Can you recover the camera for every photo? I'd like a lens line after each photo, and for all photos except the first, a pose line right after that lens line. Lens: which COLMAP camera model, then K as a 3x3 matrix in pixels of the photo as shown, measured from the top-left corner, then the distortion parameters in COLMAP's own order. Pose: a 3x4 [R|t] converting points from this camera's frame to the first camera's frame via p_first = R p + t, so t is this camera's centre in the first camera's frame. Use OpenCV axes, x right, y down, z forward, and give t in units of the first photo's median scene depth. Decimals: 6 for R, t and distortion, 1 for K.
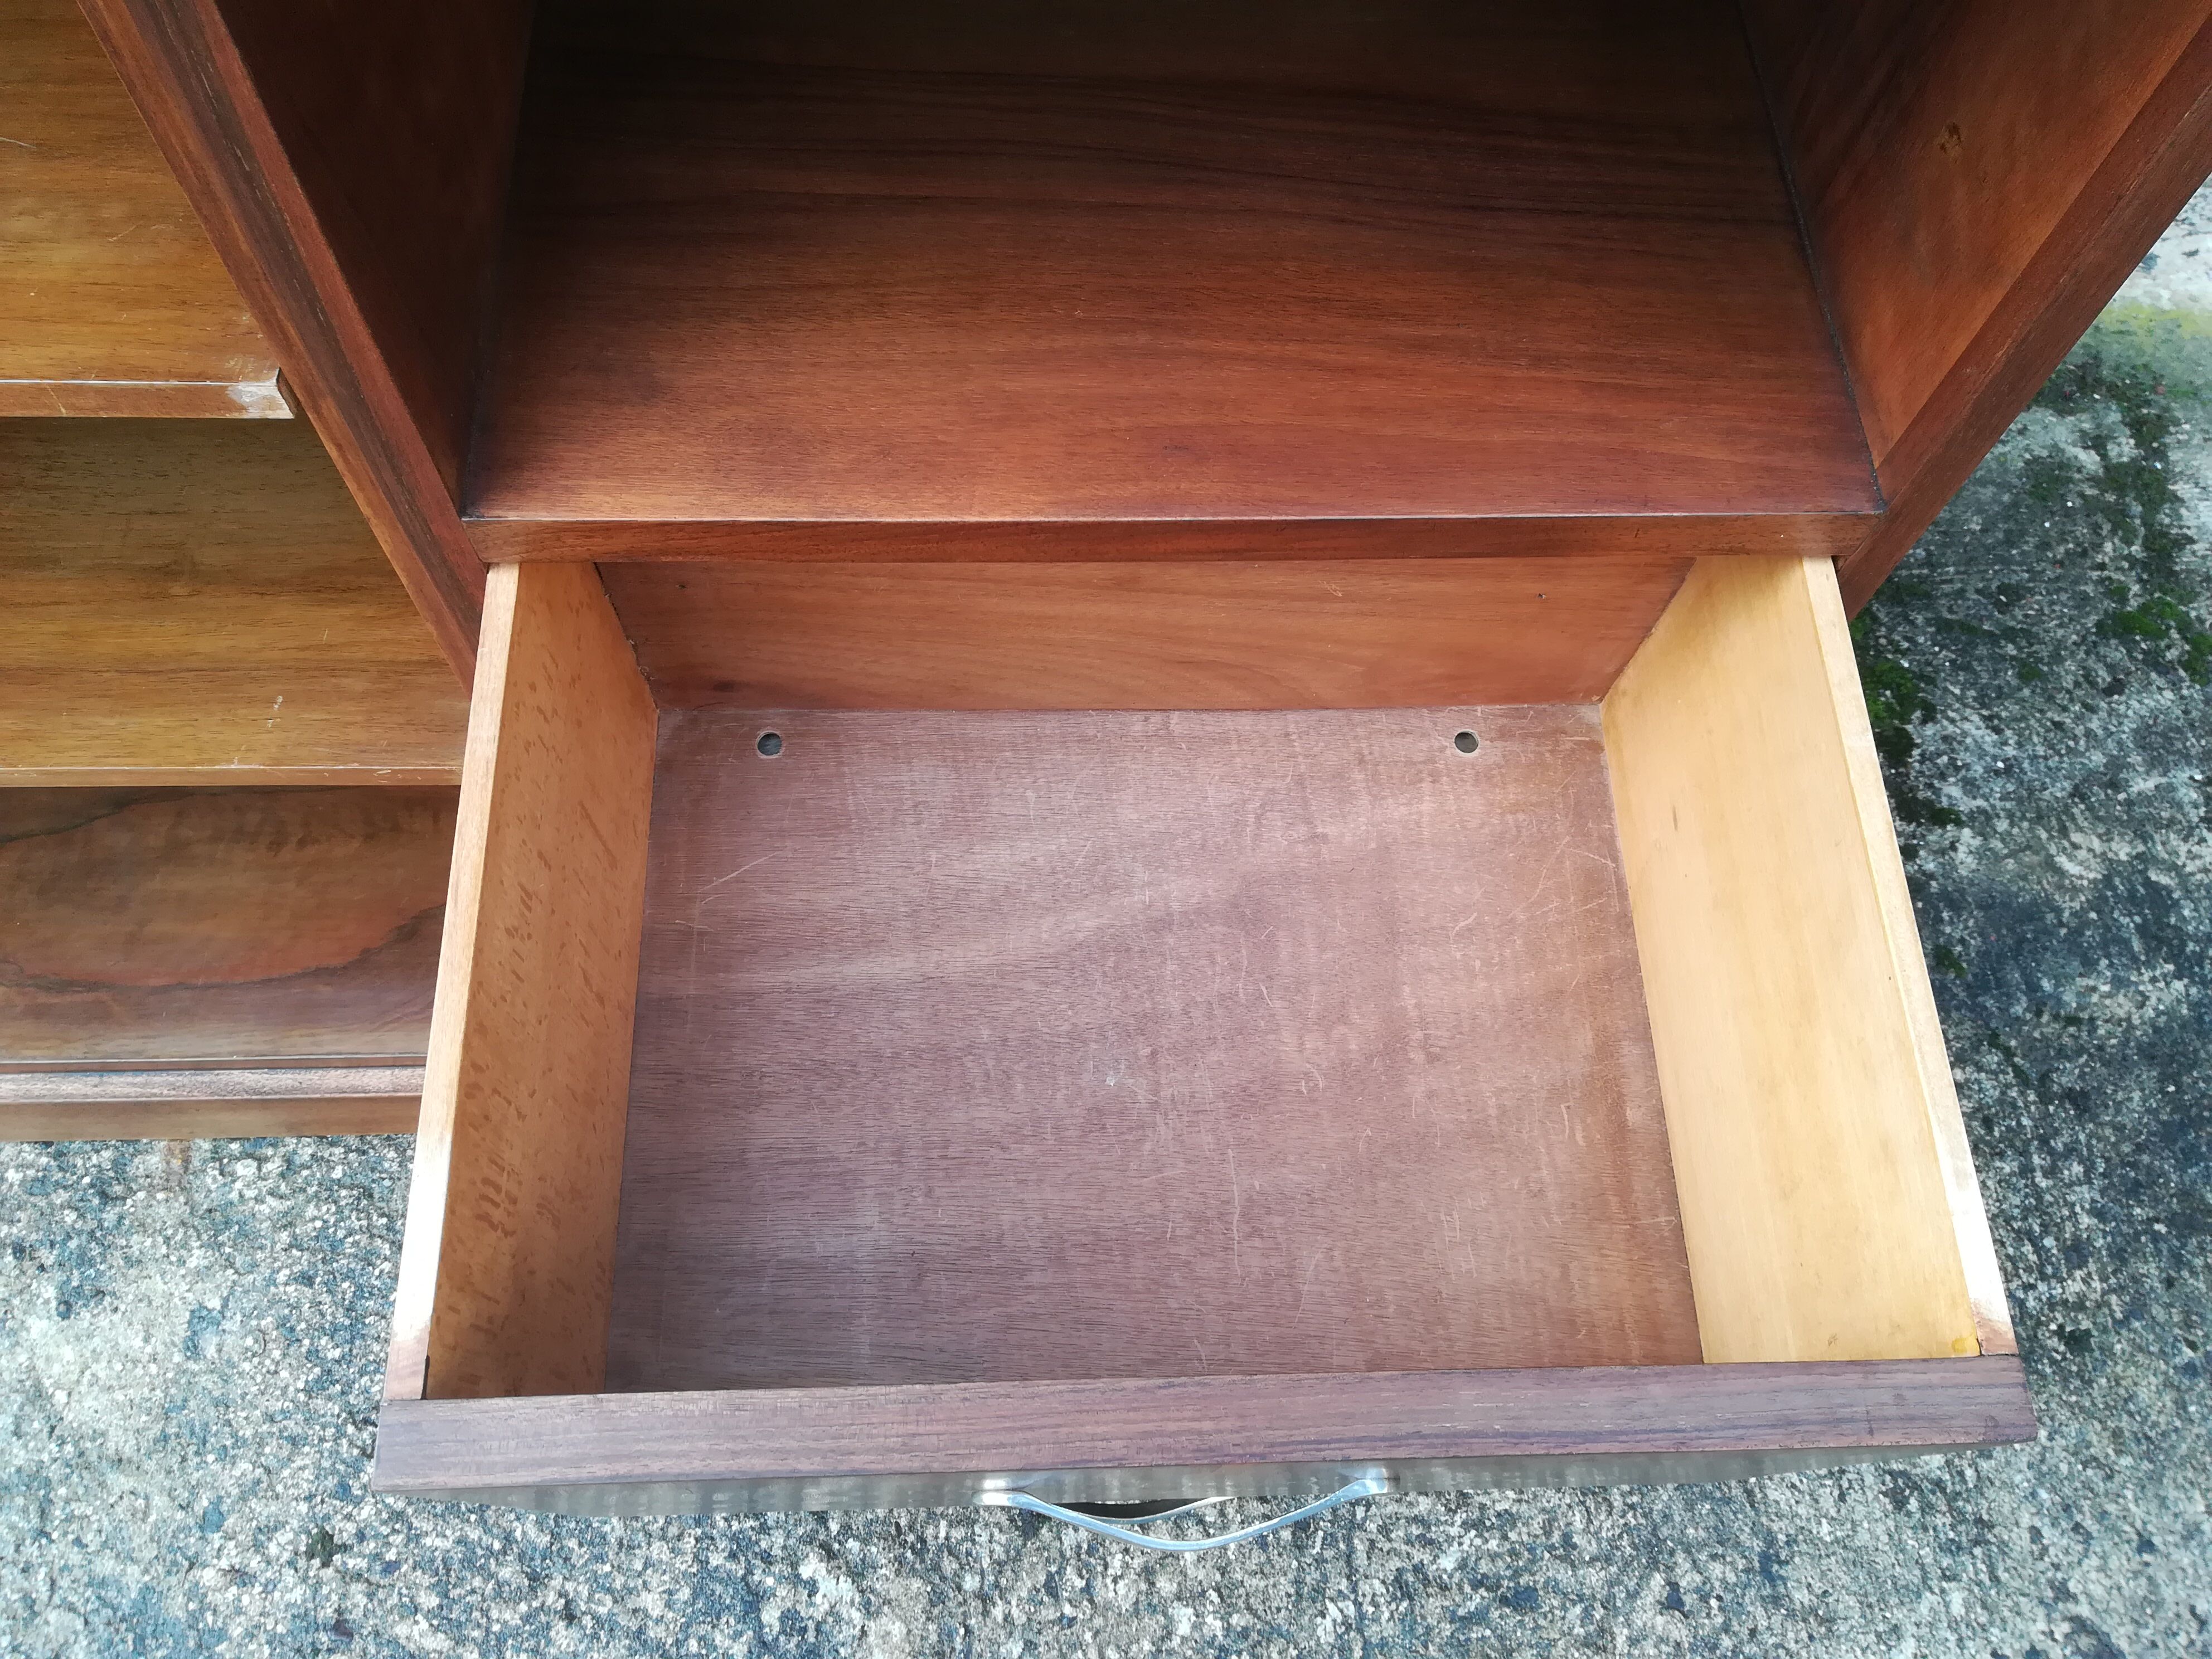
lens RADIAL K [[1722.6, 0, 1108.0], [0, 1722.6, 846.6], [0, 0, 1]] dist [0.052687, -0.070368]
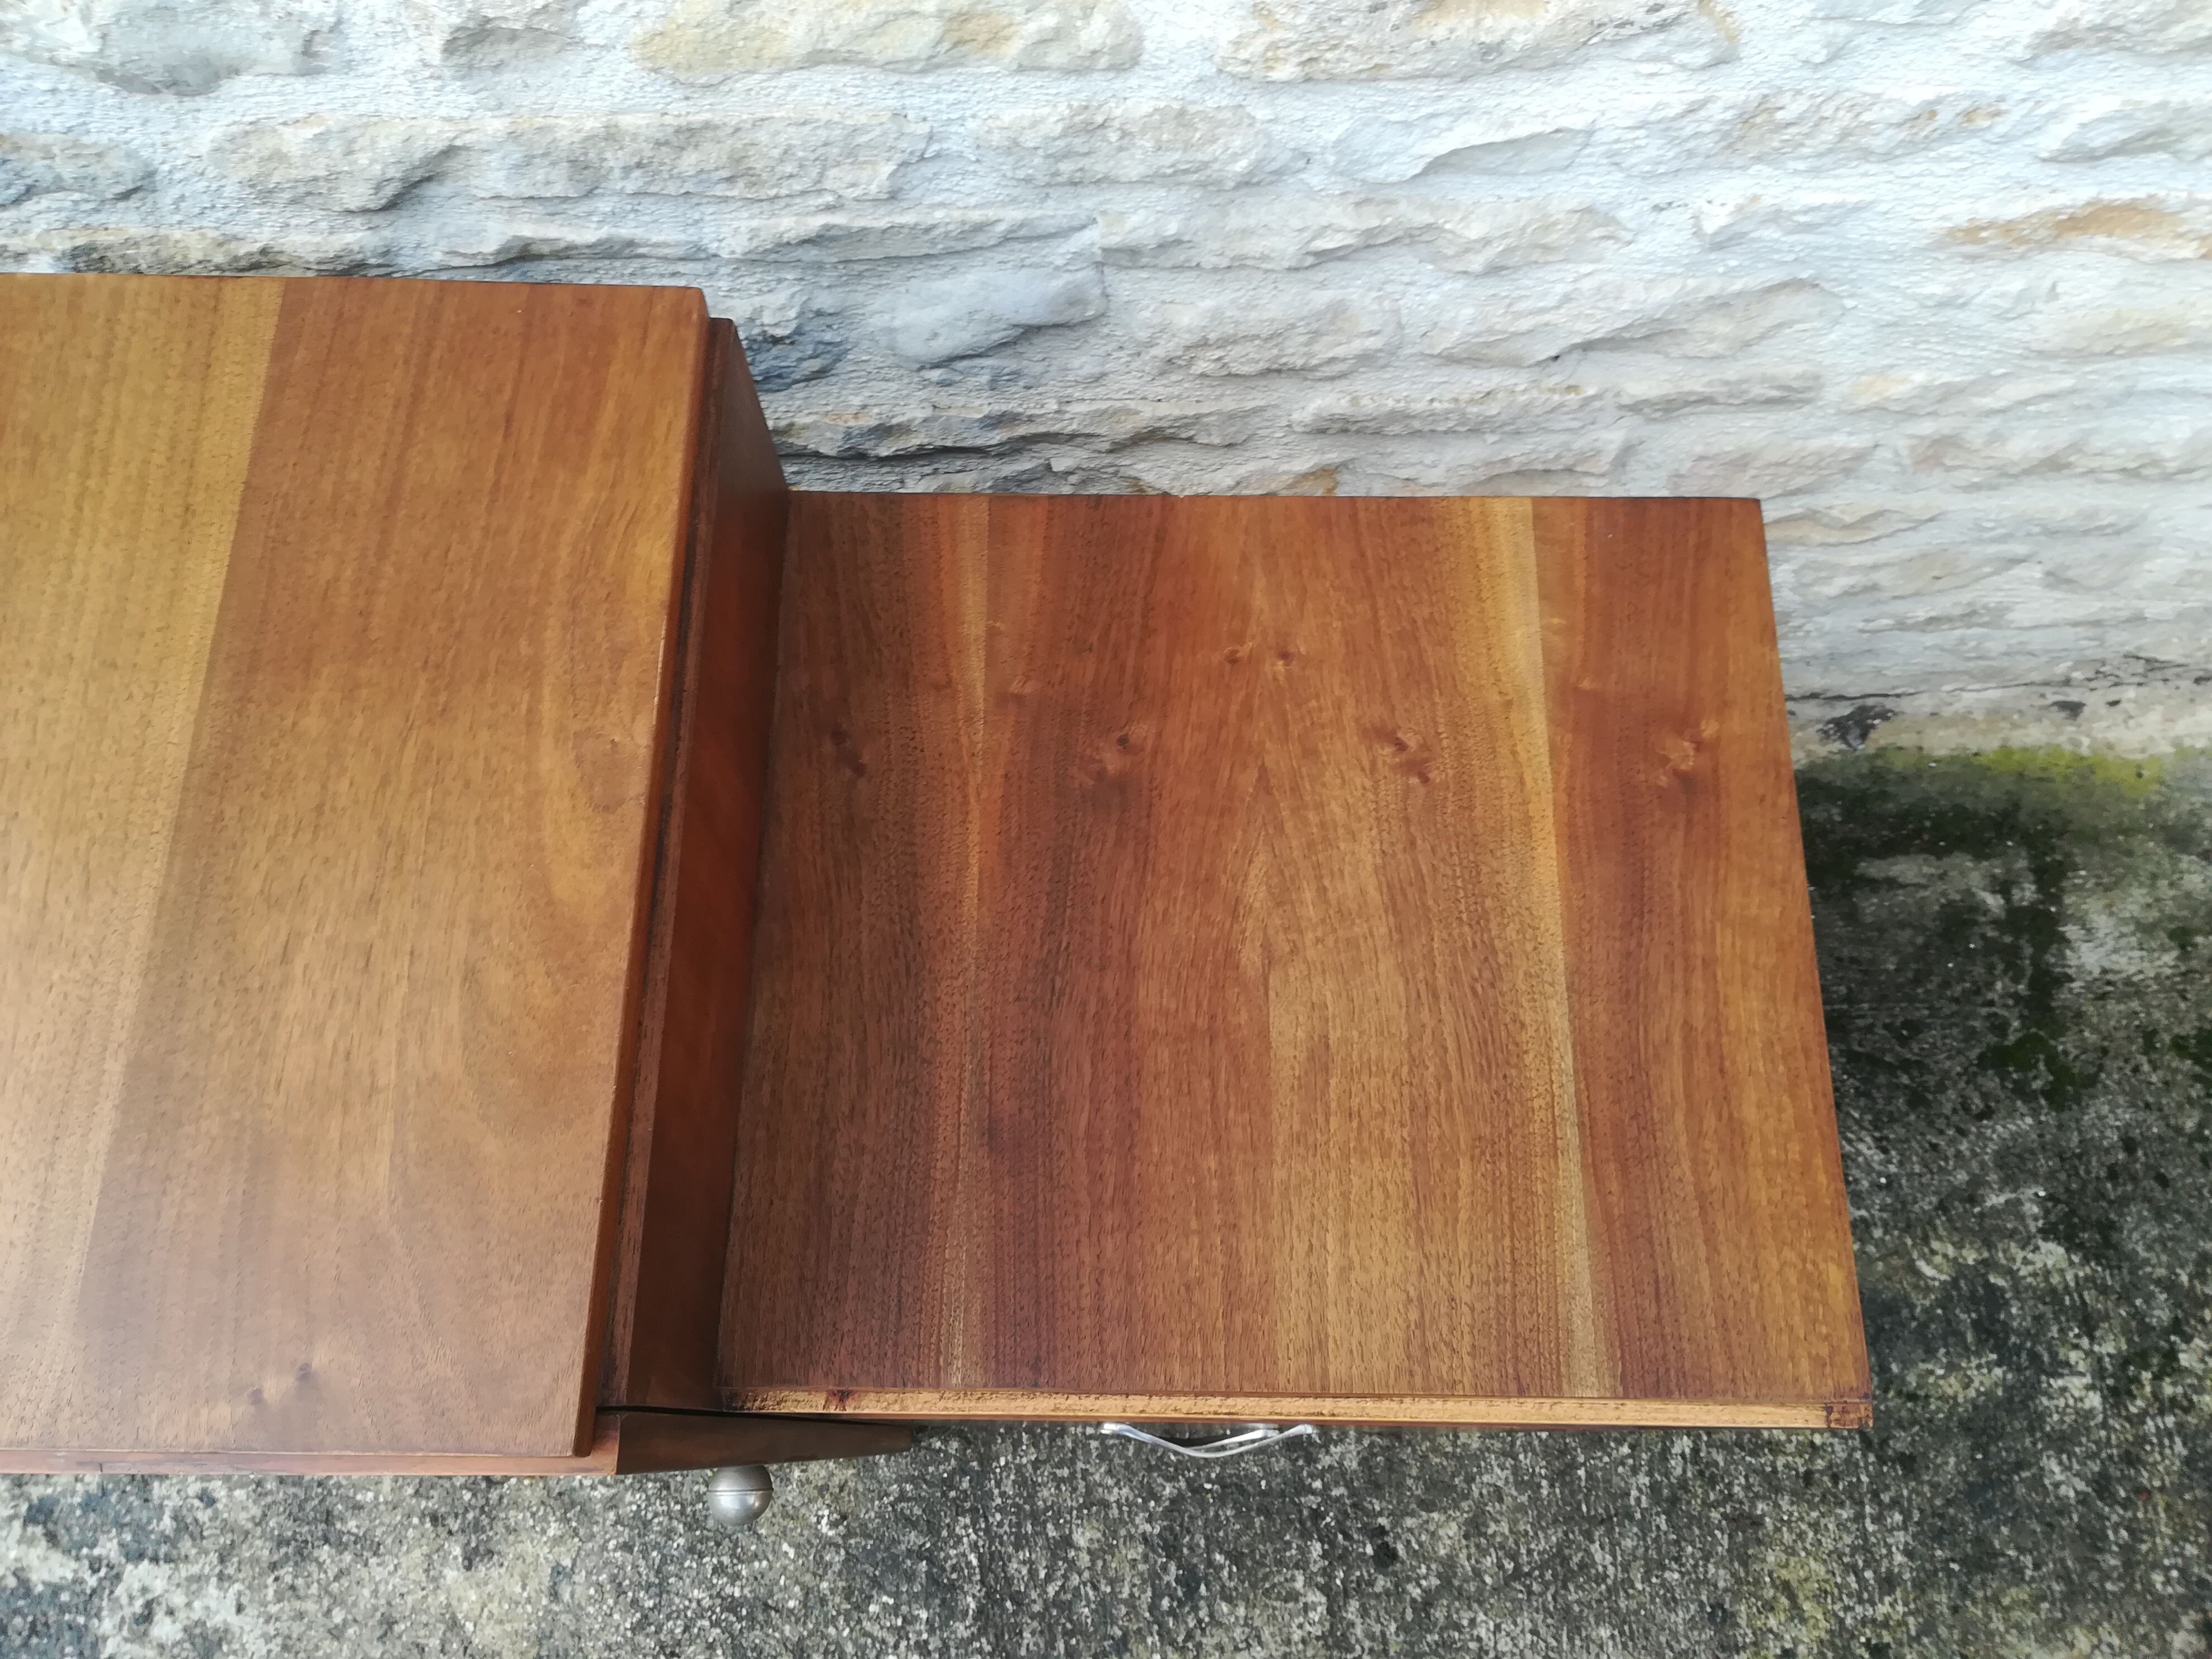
lens RADIAL K [[1722.6, 0, 1118.3], [0, 1722.6, 851.3], [0, 0, 1]] dist [0.052687, -0.070368]
pose [[0.997717, 0.031609, -0.059681, 0.016168], [-0.024515, 0.992938, 0.116072, -0.503281], [0.062929, -0.114344, 0.991446, -0.344423]]
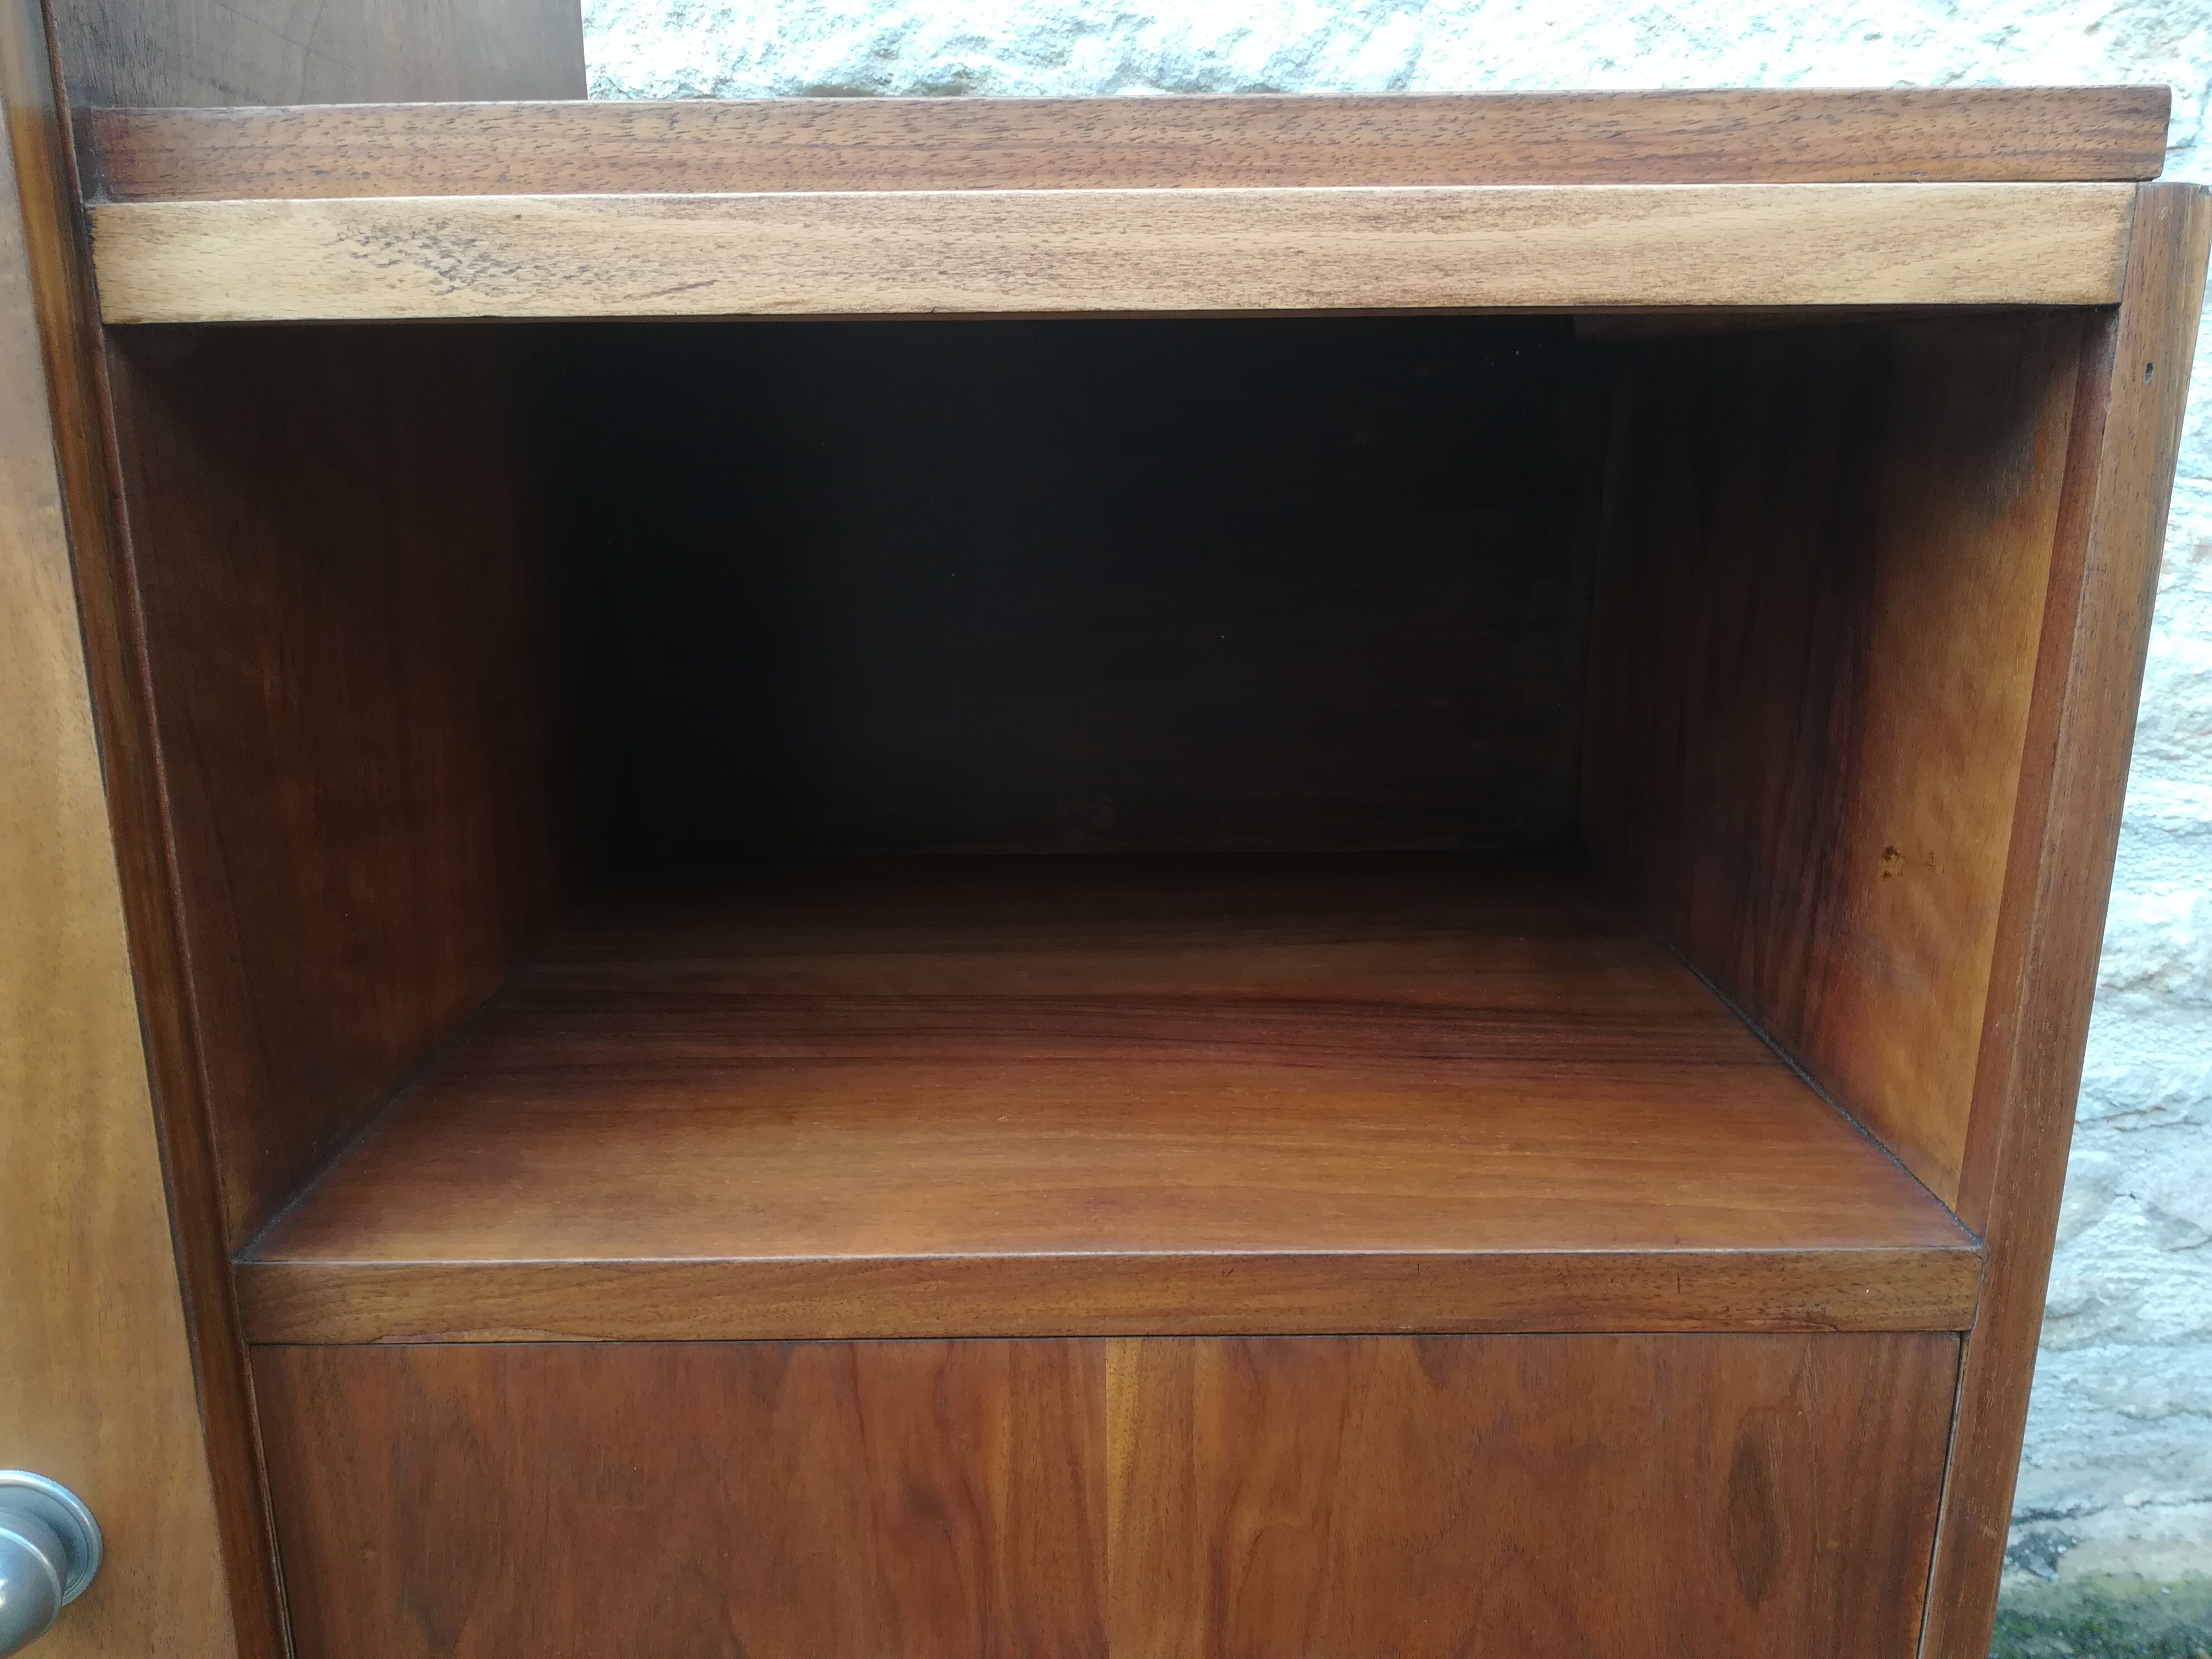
lens RADIAL K [[1722.6, 0, 1103.2], [0, 1722.6, 825.4], [0, 0, 1]] dist [0.052687, -0.070368]
pose [[0.998276, -0.039153, -0.043736, 0.044775], [-0.008131, 0.645657, -0.763585, 0.156298], [0.058135, 0.762623, 0.644225, 0.164561]]
